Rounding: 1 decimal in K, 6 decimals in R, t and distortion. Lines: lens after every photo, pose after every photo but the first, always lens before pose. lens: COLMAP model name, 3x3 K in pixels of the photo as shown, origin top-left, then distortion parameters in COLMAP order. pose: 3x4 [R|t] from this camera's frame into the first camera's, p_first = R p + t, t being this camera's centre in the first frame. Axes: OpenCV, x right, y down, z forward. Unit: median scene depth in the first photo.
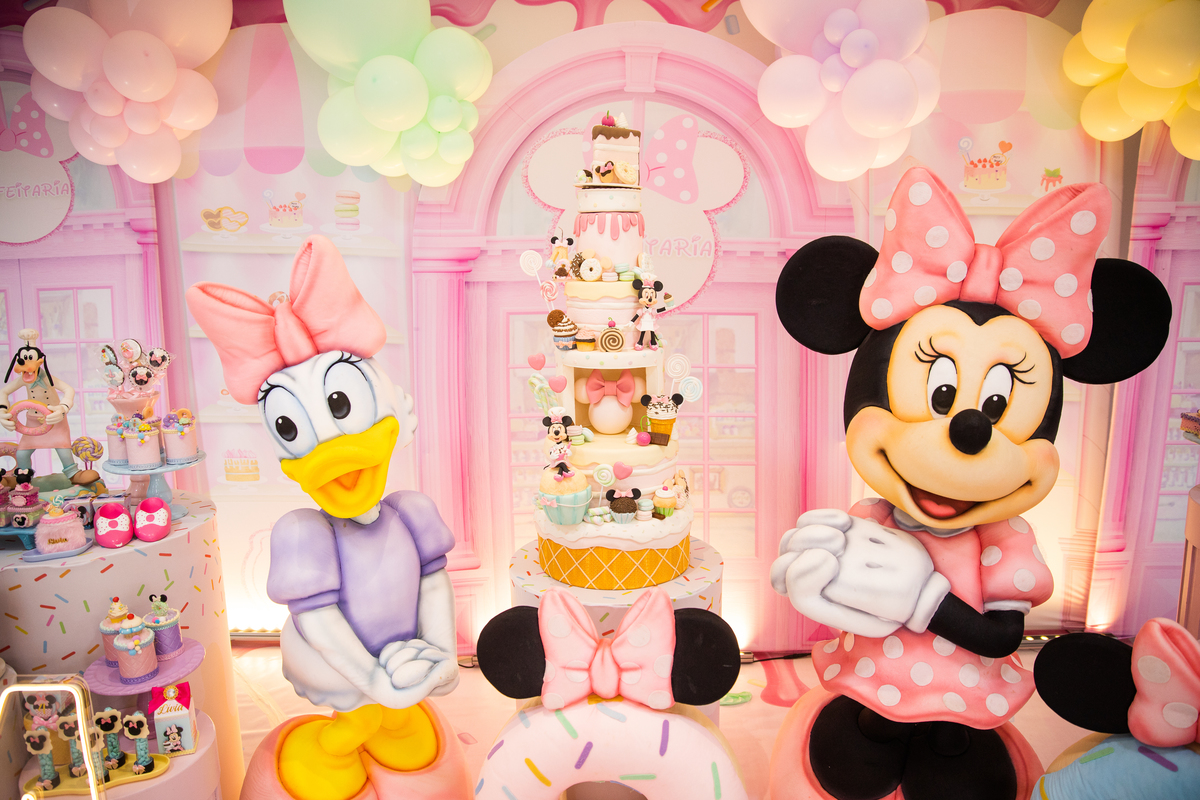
lens RADIAL K [[819.4, 0, 600.0], [0, 819.4, 400.0], [0, 0, 1]] dist [-0.110193, 0.083783]
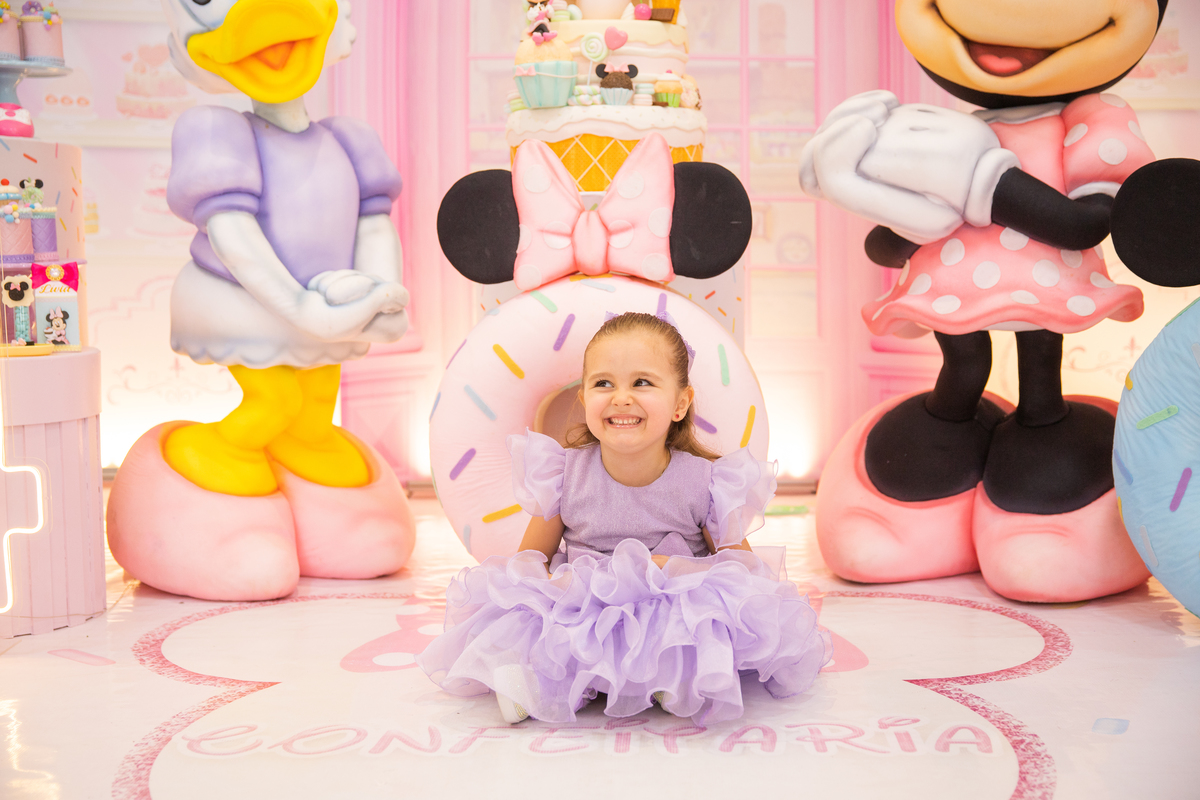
lens RADIAL K [[1546.0, 0, 600.0], [0, 1546.0, 400.0], [0, 0, 1]] dist [0.061992, 0.020557]
pose [[0.999928, 0.007777, -0.009168, 0.028231], [-0.008351, 0.997892, -0.064359, 0.538217], [0.008648, 0.064431, 0.997885, -0.518850]]
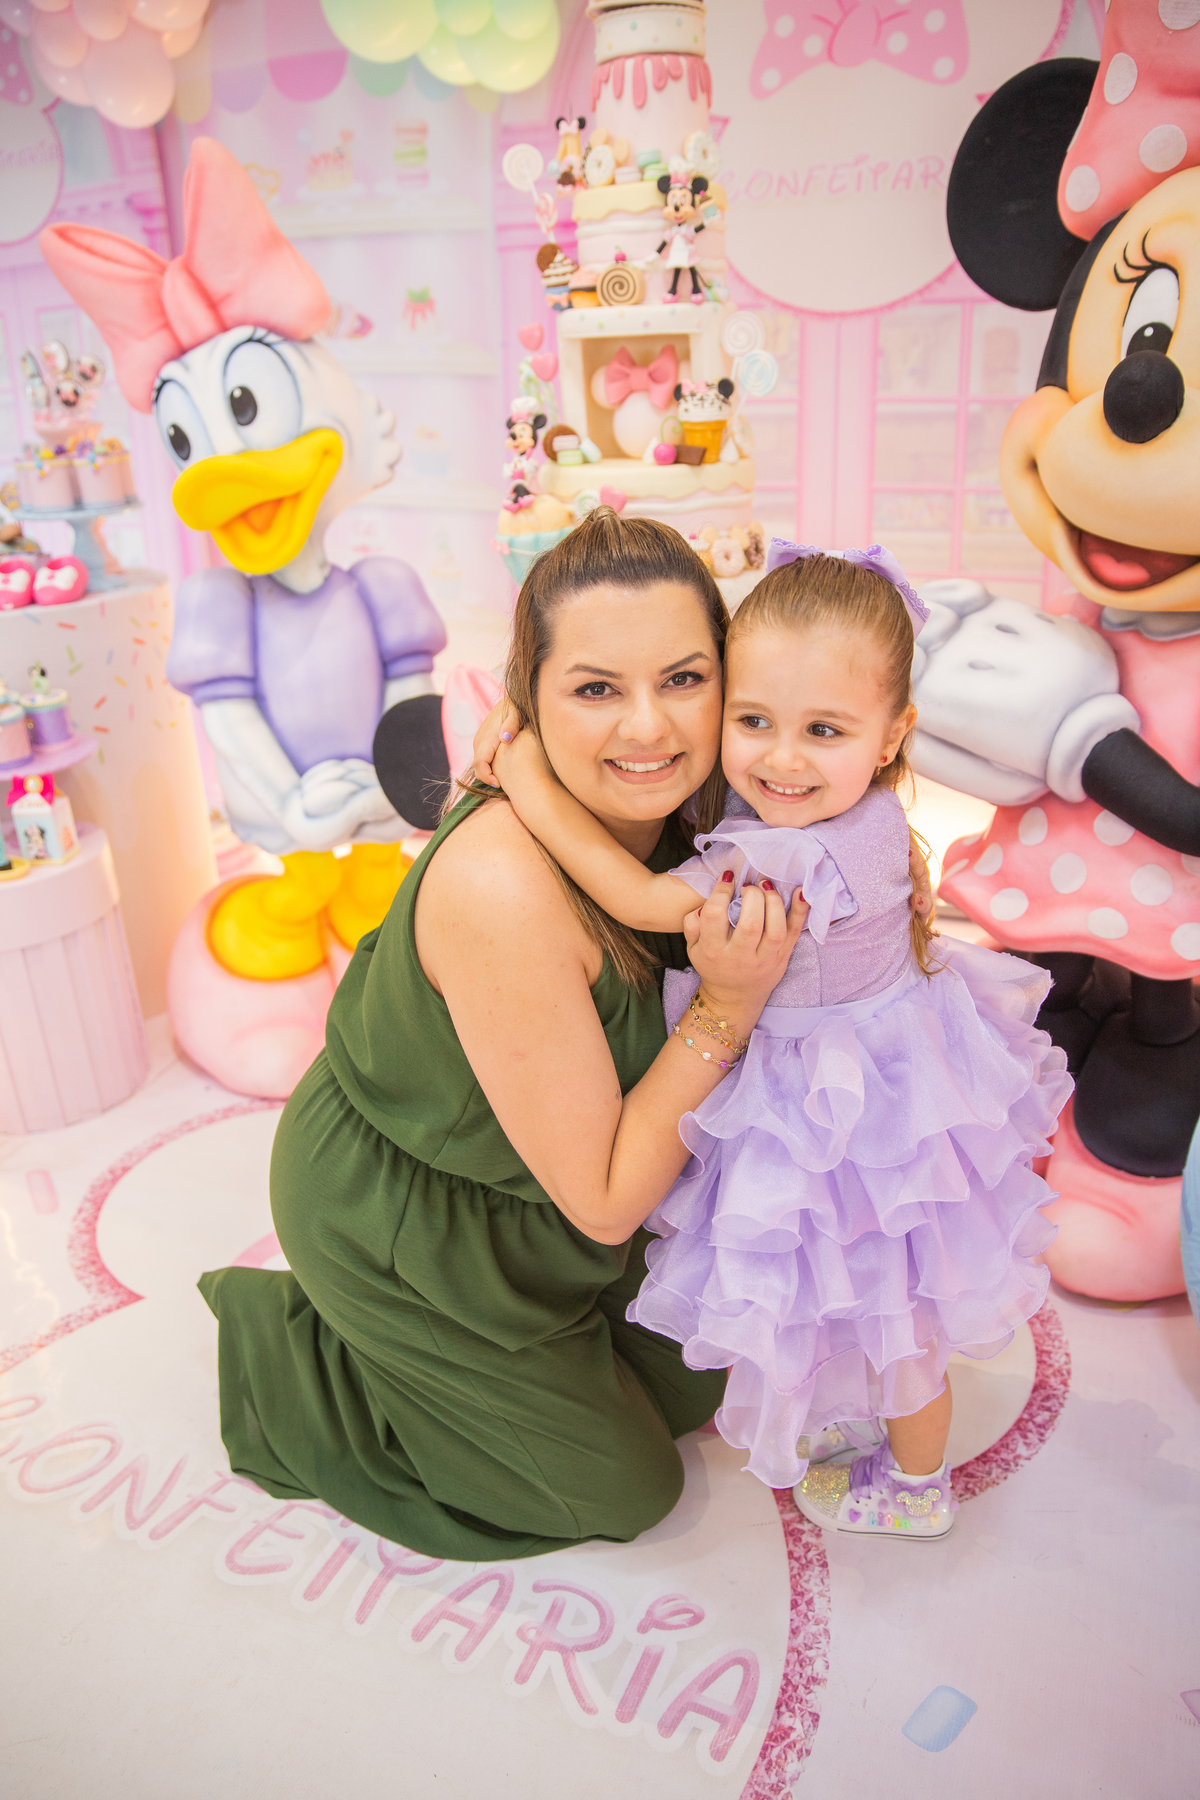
lens RADIAL K [[1296.5, 0, 600.0], [0, 1296.5, 900.0], [0, 0, 1]] dist [-0.090659, 0.079873]
pose [[0.925704, 0.119046, -0.359028, 0.399461], [-0.031953, 0.970401, 0.239376, 0.144662], [0.376897, -0.210119, 0.902108, 0.045691]]
